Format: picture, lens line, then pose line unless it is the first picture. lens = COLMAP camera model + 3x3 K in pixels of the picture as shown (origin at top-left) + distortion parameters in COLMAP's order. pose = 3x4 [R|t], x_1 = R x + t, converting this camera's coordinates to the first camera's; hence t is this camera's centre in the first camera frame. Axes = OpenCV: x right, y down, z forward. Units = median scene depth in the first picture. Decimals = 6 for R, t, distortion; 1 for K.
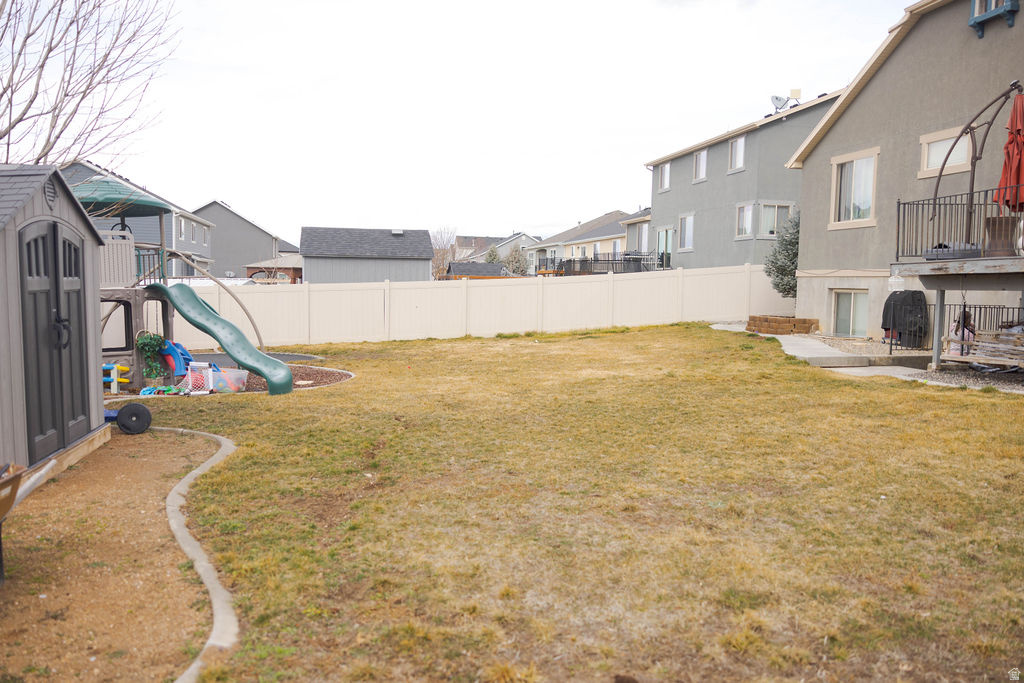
lens RADIAL K [[842.0, 0, 491.1], [0, 842.0, 338.2], [0, 0, 1]] dist [0.005193, 0.007927]
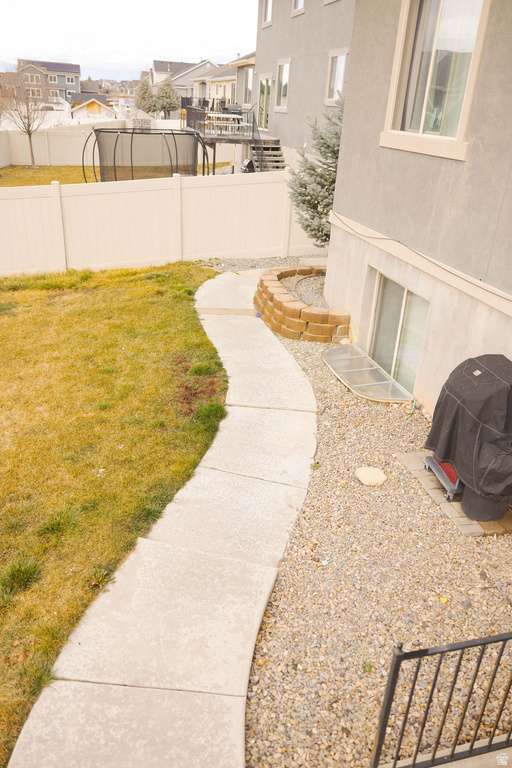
lens RADIAL K [[601.7, 0, 256.0], [0, 601.7, 384.0], [0, 0, 1]] dist [0.005325, -0.002339]
pose [[0.998144, 0.007613, 0.060423, 0.311596], [-0.029287, 0.929906, 0.366629, -0.126495], [-0.053397, -0.367718, 0.928403, 0.638378]]
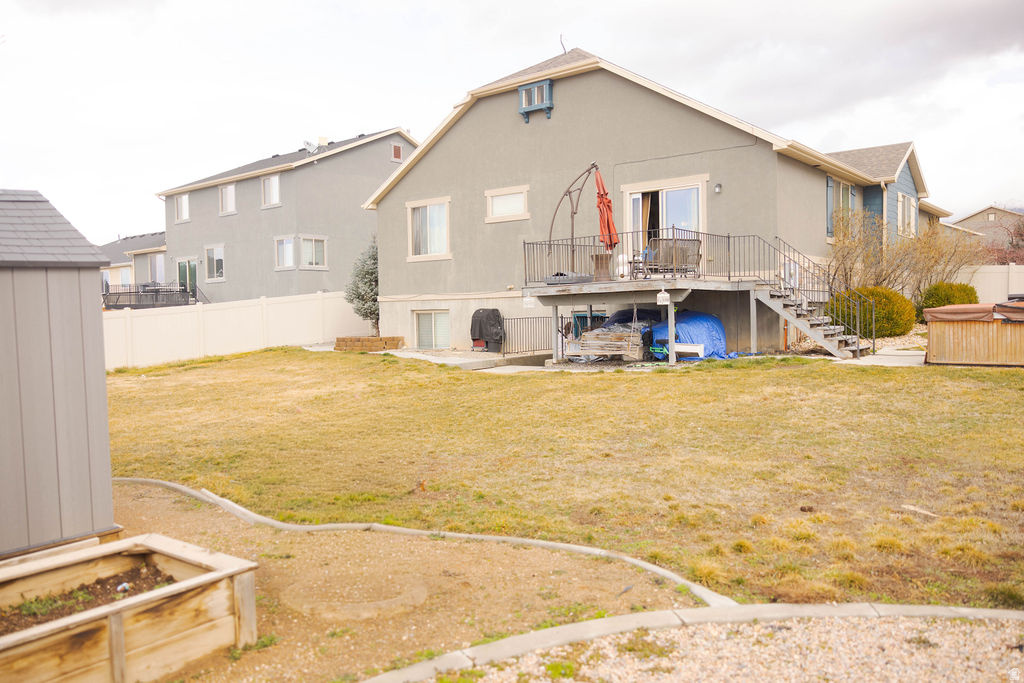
lens RADIAL K [[828.2, 0, 512.0], [0, 828.2, 341.5], [0, 0, 1]] dist [0.003786, -0.001073]
pose [[0.769777, -0.058188, 0.635655, -0.245508], [0.077474, 0.996991, -0.002556, -0.000559], [-0.633593, 0.051214, 0.771969, -0.002251]]
